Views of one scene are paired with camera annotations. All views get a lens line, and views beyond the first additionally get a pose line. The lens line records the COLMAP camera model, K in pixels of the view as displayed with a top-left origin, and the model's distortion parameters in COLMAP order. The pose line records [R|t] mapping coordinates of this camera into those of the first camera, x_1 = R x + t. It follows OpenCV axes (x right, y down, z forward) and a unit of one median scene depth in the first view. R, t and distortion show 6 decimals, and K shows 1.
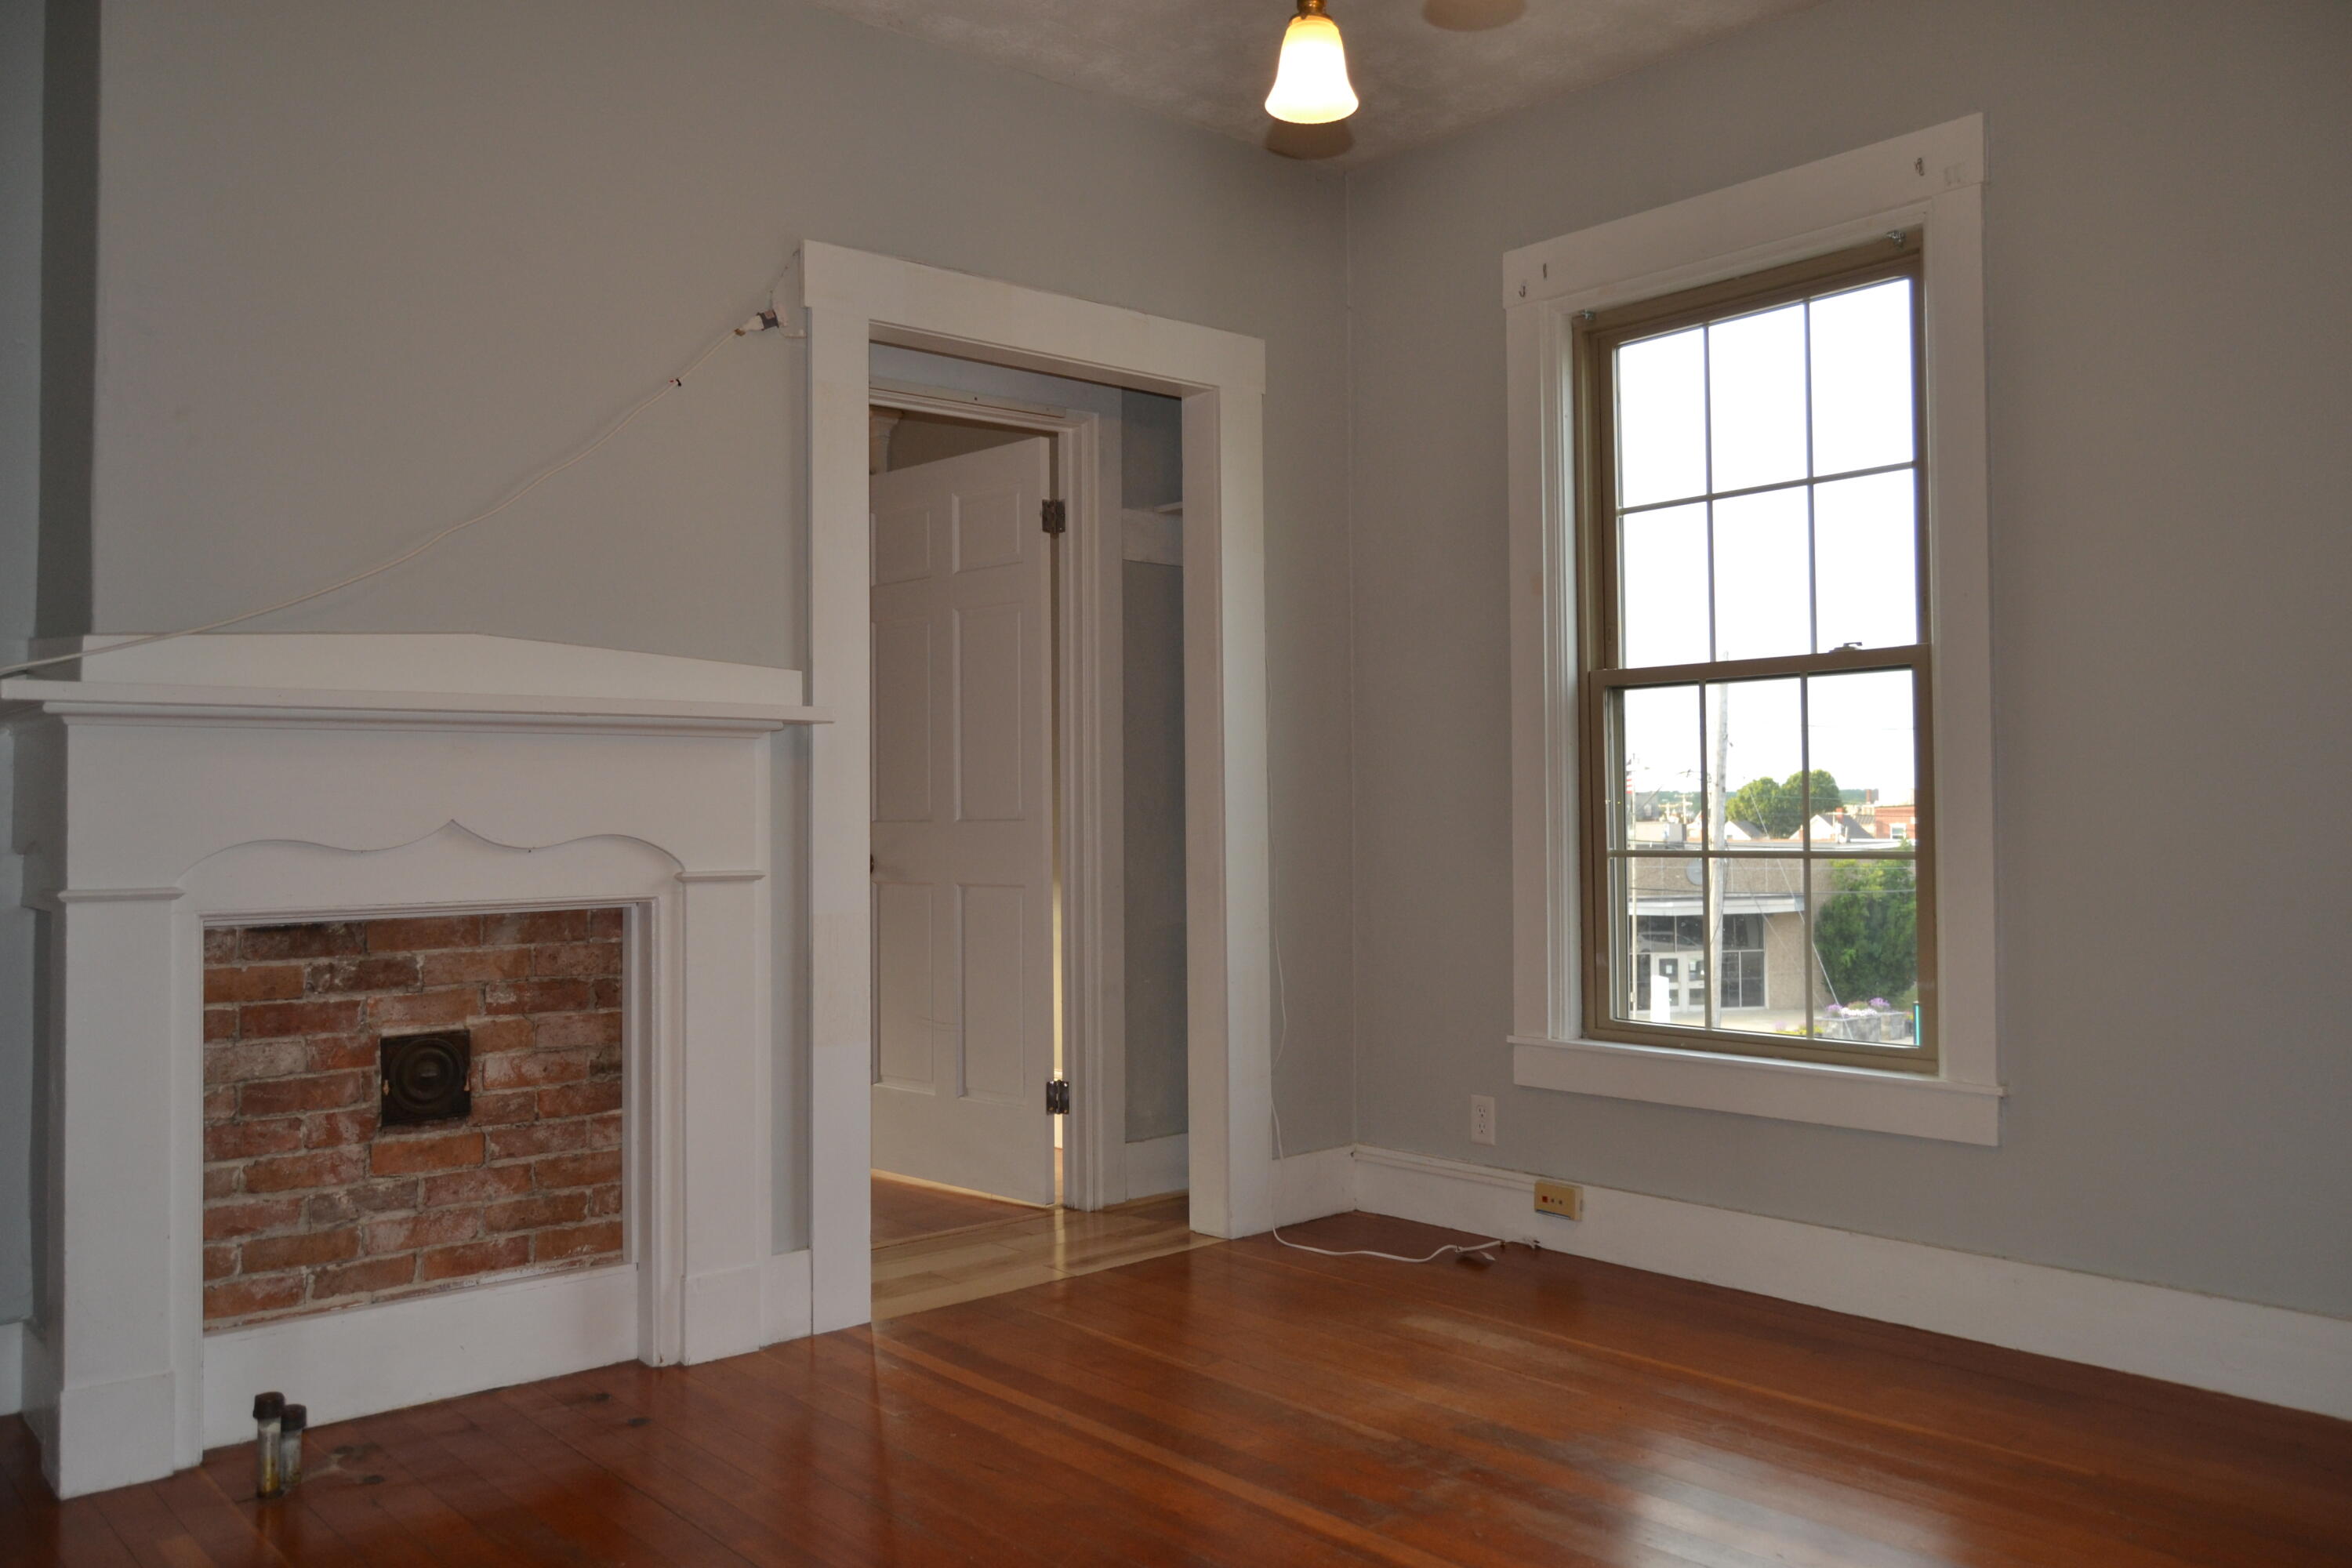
lens RADIAL K [[1855.4, 0, 1182.8], [0, 1855.4, 763.4], [0, 0, 1]] dist [-0.028966, 0.011217]
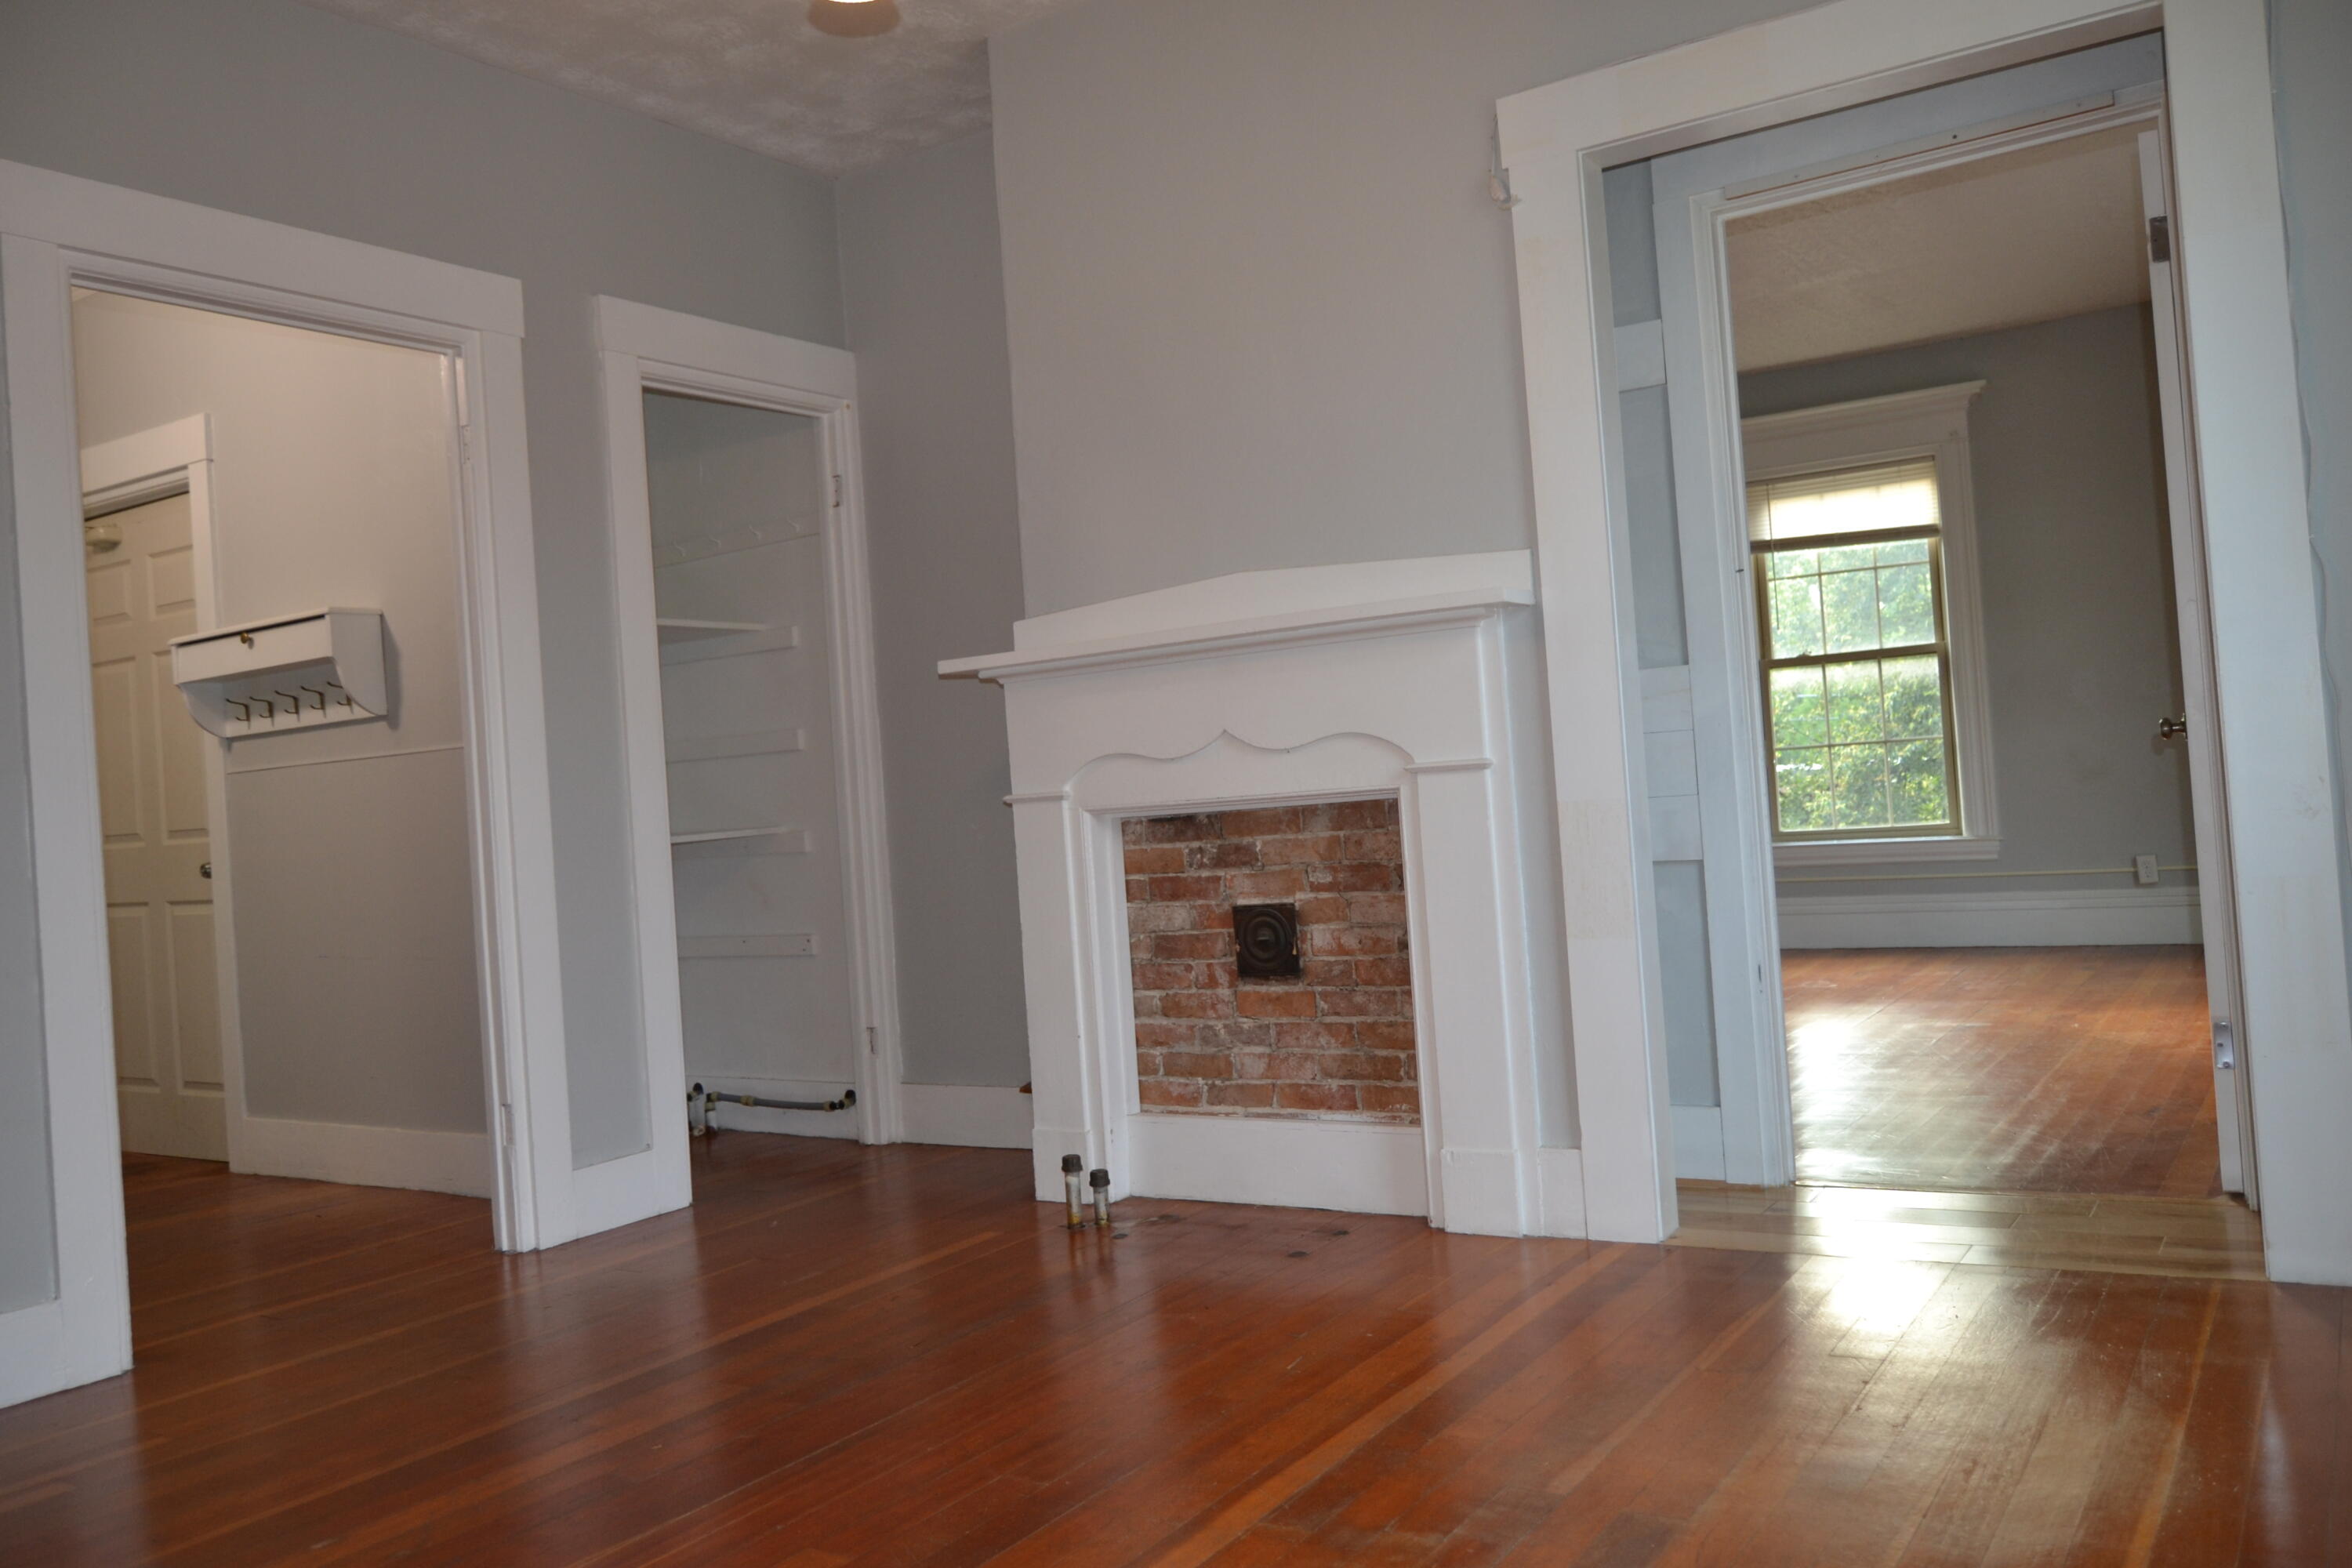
lens RADIAL K [[1855.4, 0, 1188.0], [0, 1855.4, 790.1], [0, 0, 1]] dist [-0.028966, 0.011217]
pose [[0.268711, -0.014417, -0.963113, 0.772102], [0.093413, 0.995565, 0.011160, 0.054674], [0.958680, -0.092967, 0.268866, 0.649401]]
